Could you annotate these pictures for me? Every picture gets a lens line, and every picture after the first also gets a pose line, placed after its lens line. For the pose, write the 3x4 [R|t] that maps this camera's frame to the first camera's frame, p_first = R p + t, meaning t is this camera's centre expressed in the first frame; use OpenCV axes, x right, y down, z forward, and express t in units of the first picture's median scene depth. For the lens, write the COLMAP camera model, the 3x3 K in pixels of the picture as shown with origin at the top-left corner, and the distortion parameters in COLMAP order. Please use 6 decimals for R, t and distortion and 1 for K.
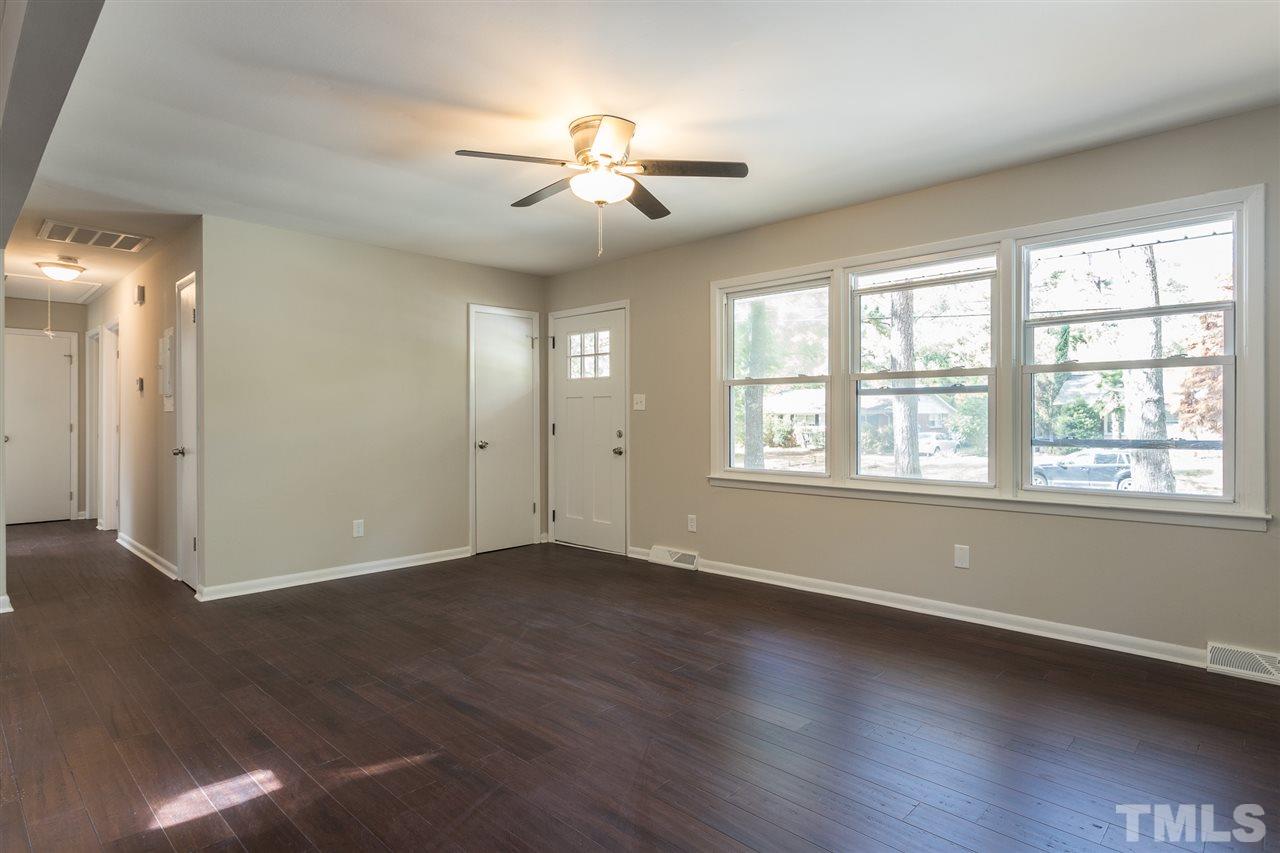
lens RADIAL K [[680.5, 0, 643.0], [0, 680.5, 417.9], [0, 0, 1]] dist [-0.006910, 0.003095]
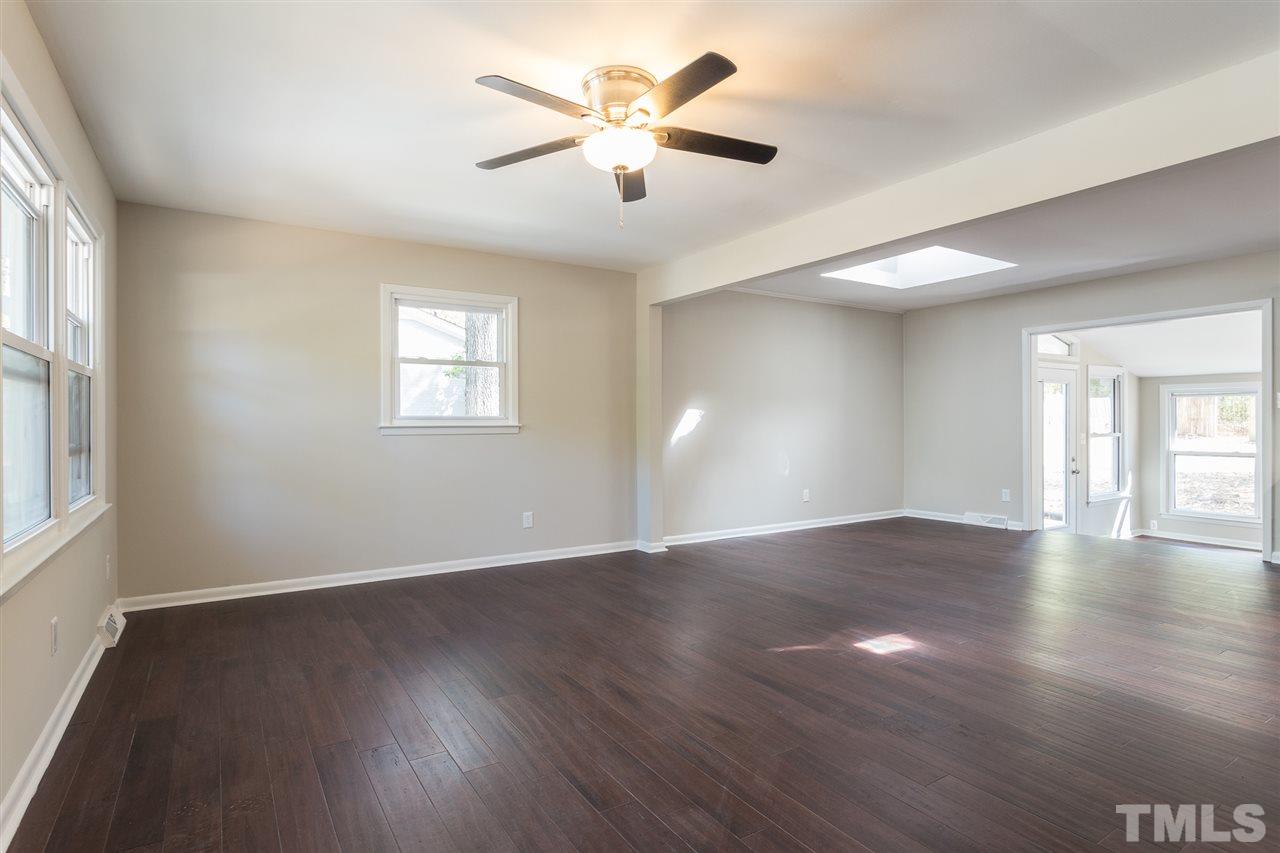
lens RADIAL K [[667.8, 0, 628.3], [0, 667.8, 424.9], [0, 0, 1]] dist [-0.003309, -0.001741]
pose [[-0.966930, 0.006400, 0.254960, -0.168791], [0.006432, 0.999979, -0.000709, 0.003952], [-0.254959, 0.000954, -0.966951, 1.085989]]
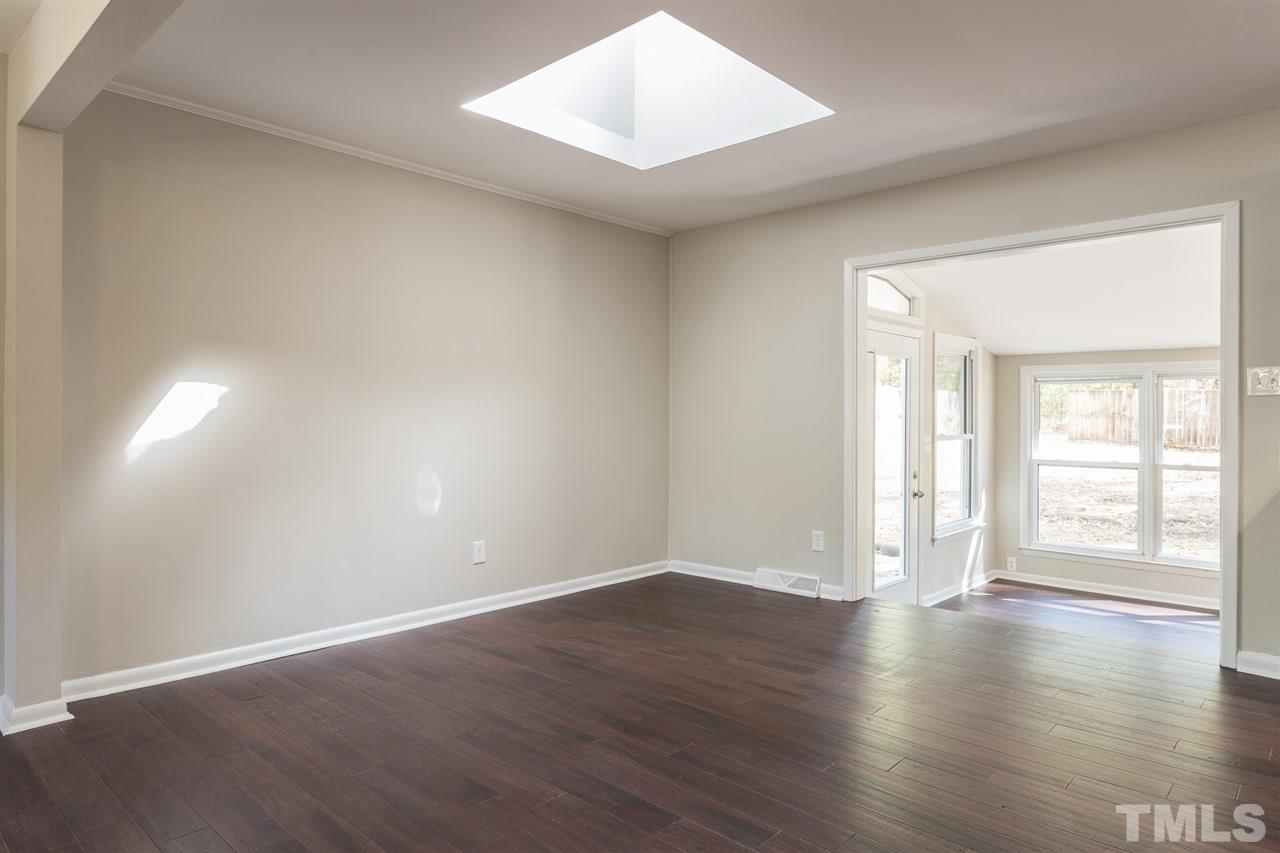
lens RADIAL K [[779.8, 0, 632.9], [0, 779.8, 409.2], [0, 0, 1]] dist [-0.009397, 0.000398]
pose [[-0.999998, -0.001707, -0.000315, -0.336592], [-0.001704, 0.999940, -0.010851, 0.003588], [0.000334, -0.010851, -0.999941, 0.533122]]
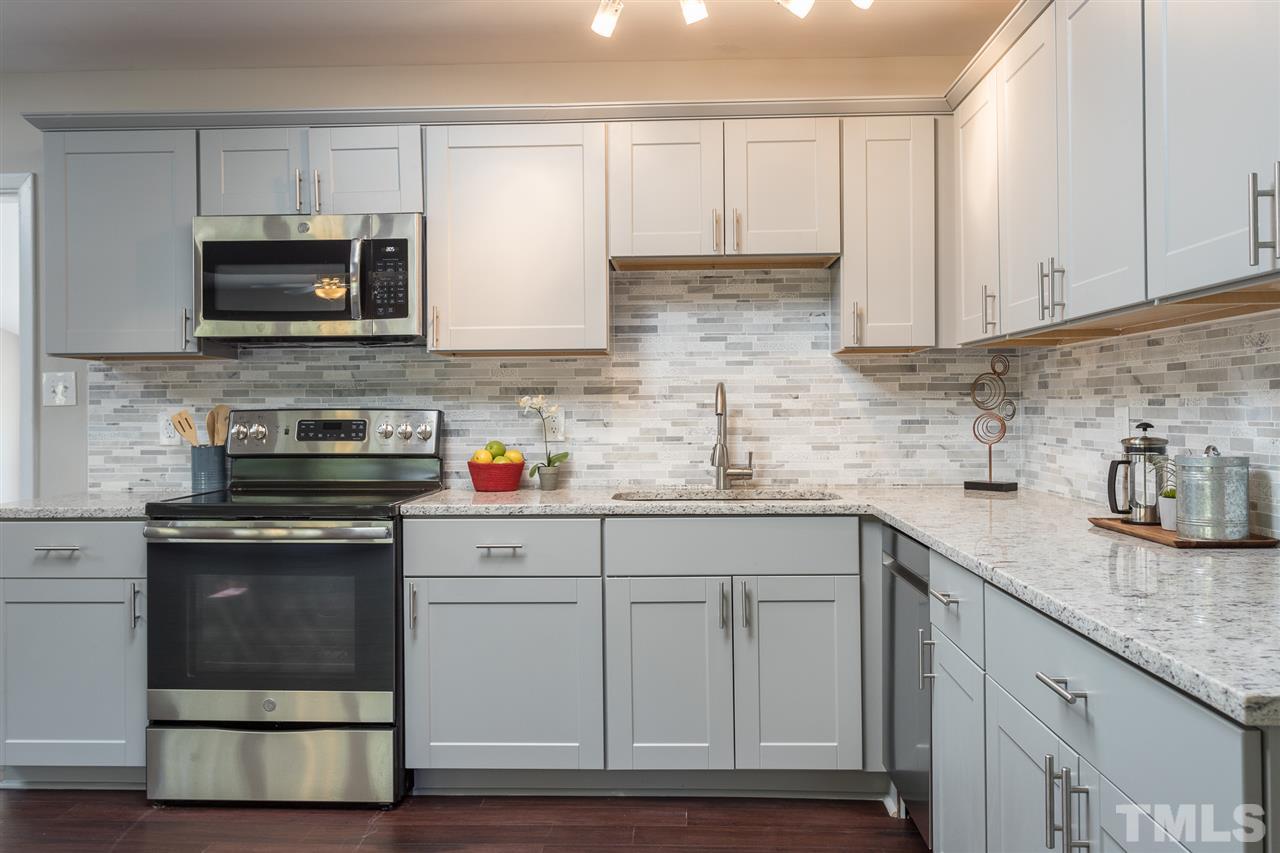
lens RADIAL K [[1039.7, 0, 636.9], [0, 1039.7, 401.0], [0, 0, 1]] dist [0.012927, -0.011783]
pose [[-0.762056, 0.000797, -0.647511, -0.690297], [0.009936, 0.999896, -0.010464, -0.007156], [0.647435, -0.014408, -0.761984, 0.715183]]
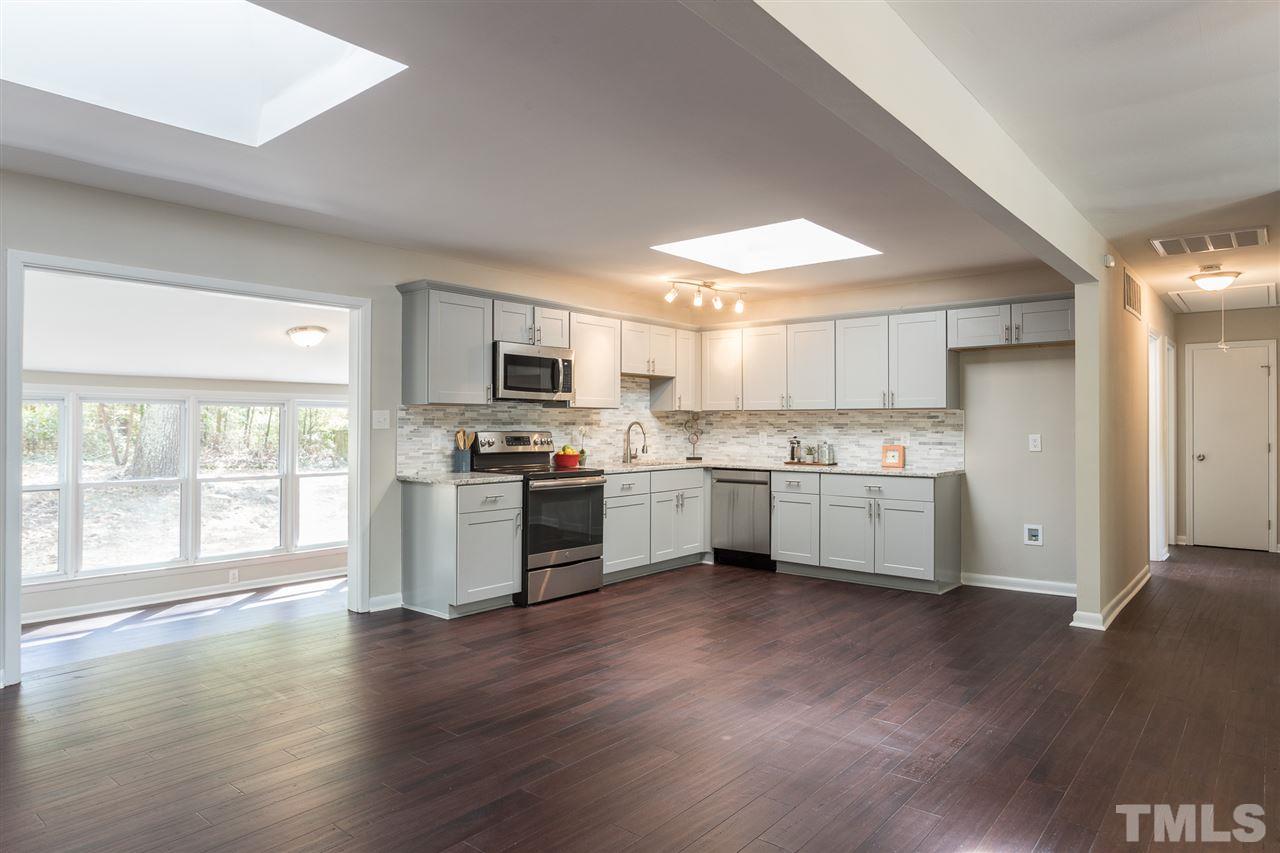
lens RADIAL K [[779.8, 0, 644.8], [0, 779.8, 415.7], [0, 0, 1]] dist [-0.009397, 0.000398]
pose [[0.065708, -0.009674, -0.997792, 0.150176], [-0.000762, 0.999952, -0.009745, -0.022846], [0.997839, 0.001401, 0.065697, 0.166378]]
